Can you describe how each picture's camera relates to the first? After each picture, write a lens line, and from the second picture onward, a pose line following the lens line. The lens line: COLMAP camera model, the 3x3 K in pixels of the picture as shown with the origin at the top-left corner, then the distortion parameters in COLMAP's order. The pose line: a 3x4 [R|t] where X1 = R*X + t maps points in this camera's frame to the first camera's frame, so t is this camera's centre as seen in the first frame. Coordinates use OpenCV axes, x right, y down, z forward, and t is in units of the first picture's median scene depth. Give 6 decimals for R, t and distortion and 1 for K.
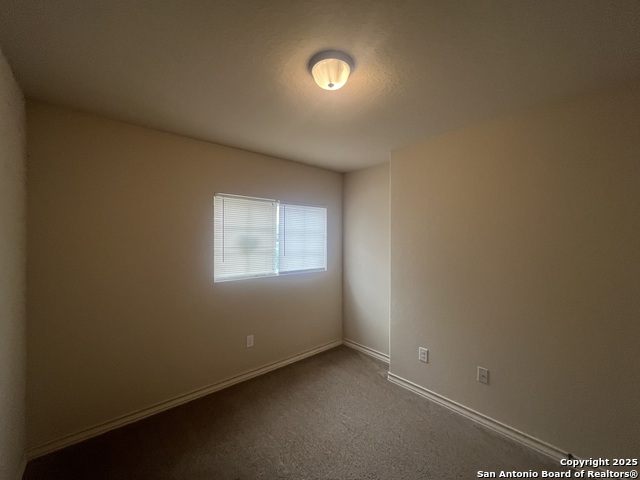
lens RADIAL K [[258.2, 0, 320.4], [0, 258.2, 242.0], [0, 0, 1]] dist [0.001586, -0.000610]
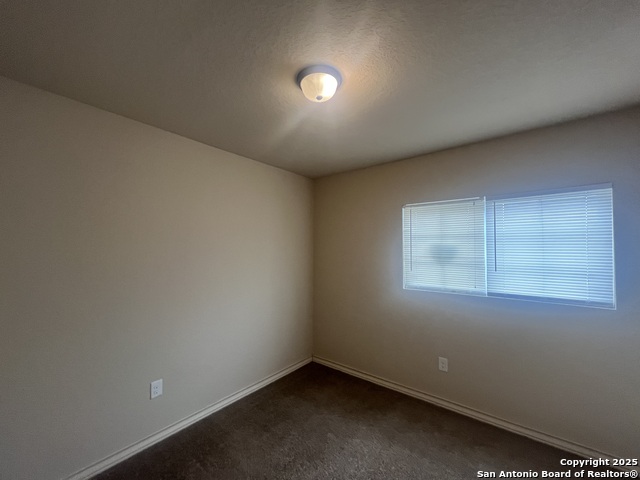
lens RADIAL K [[258.2, 0, 320.3], [0, 258.2, 239.3], [0, 0, 1]] dist [0.001586, -0.000610]
pose [[0.213678, -0.030227, -0.976436, 0.486283], [-0.004121, 0.999484, -0.031842, -0.010204], [0.976895, 0.010828, 0.213444, 0.382246]]
